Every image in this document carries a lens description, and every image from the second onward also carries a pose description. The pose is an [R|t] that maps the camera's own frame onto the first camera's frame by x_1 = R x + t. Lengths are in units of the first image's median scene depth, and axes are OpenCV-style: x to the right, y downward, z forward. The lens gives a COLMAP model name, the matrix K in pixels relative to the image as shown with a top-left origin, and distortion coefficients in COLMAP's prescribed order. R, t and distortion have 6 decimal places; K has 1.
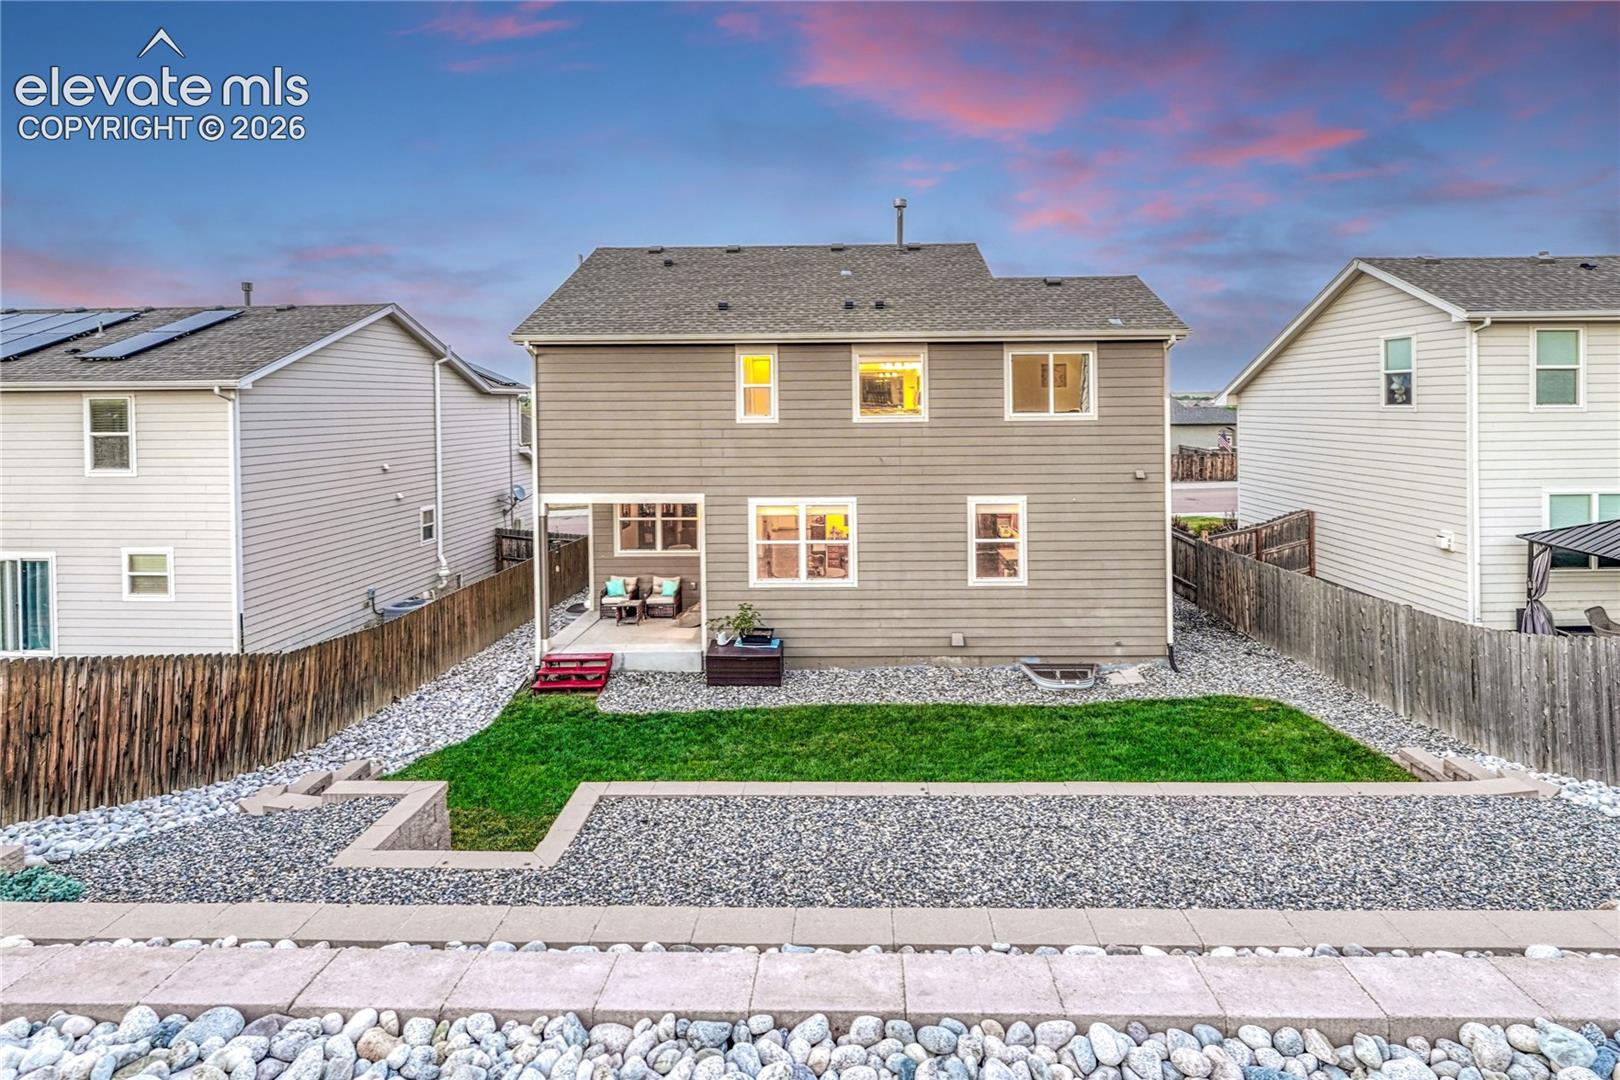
lens RADIAL K [[891.5, 0, 768.7], [0, 891.5, 495.0], [0, 0, 1]] dist [0.006173, -0.000355]
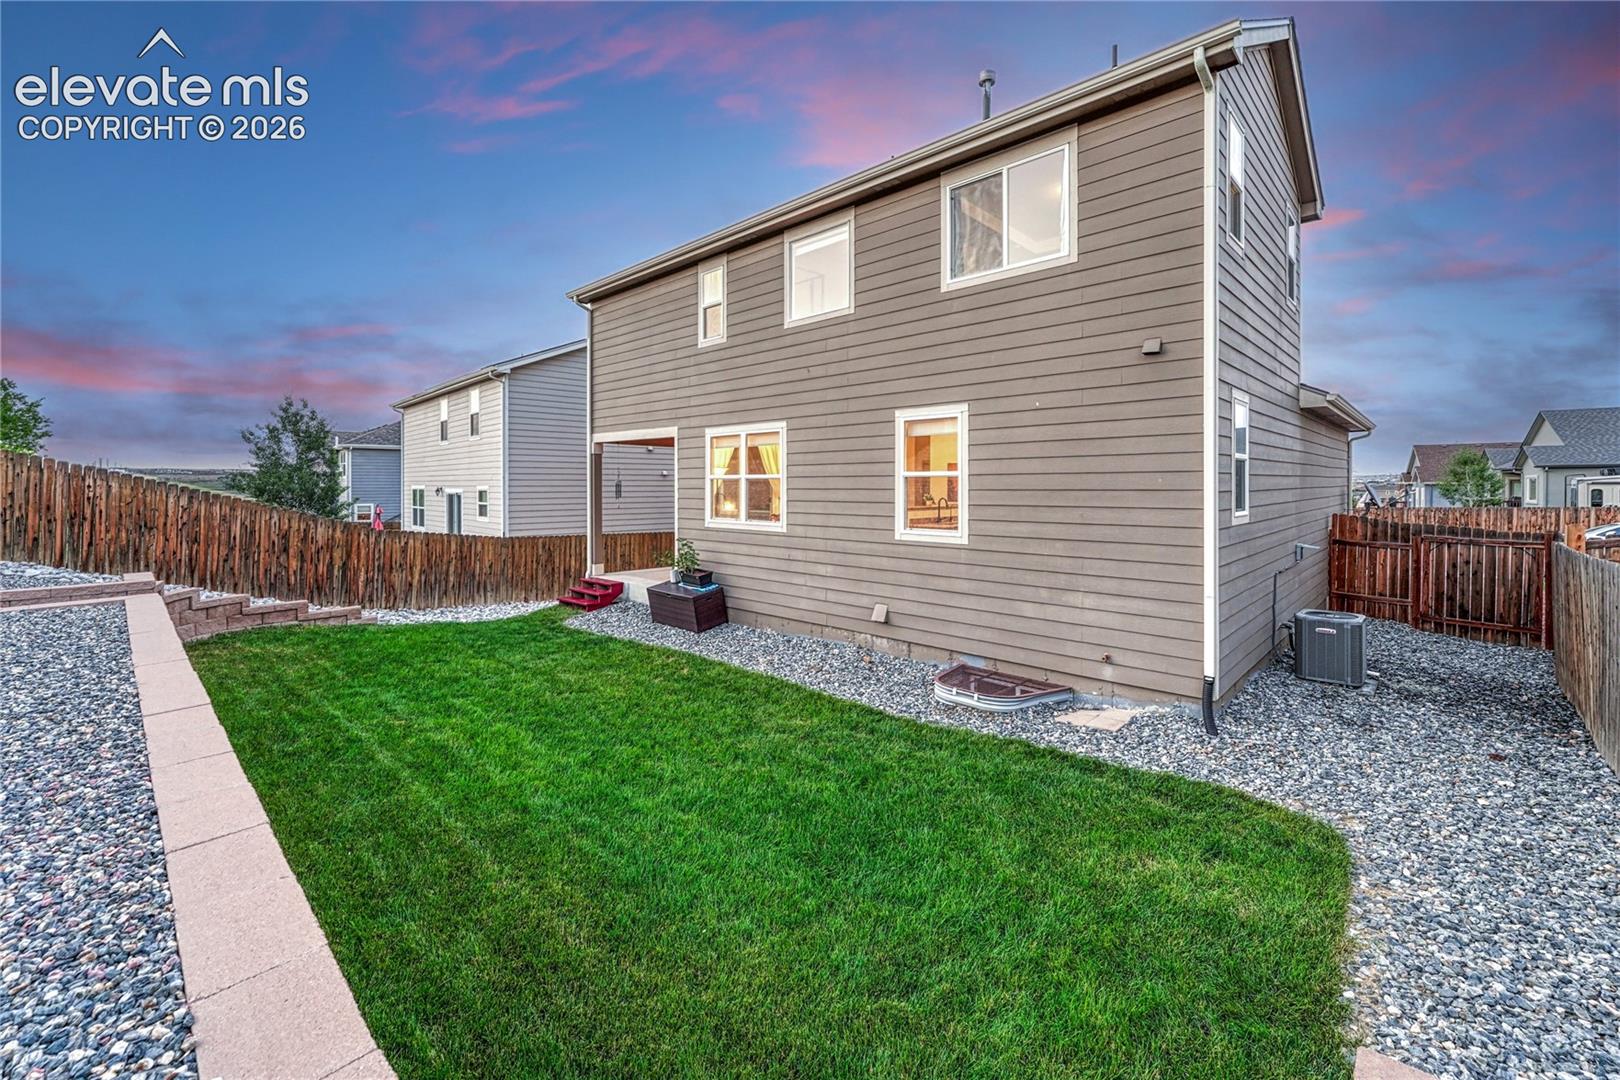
lens RADIAL K [[674.3, 0, 743.2], [0, 674.3, 534.0], [0, 0, 1]] dist [-0.001914, -0.000012]
pose [[0.739326, 0.076547, -0.668983, 0.494196], [-0.099300, 0.995049, 0.004115, 0.107807], [0.665986, 0.063388, 0.743267, 0.519092]]
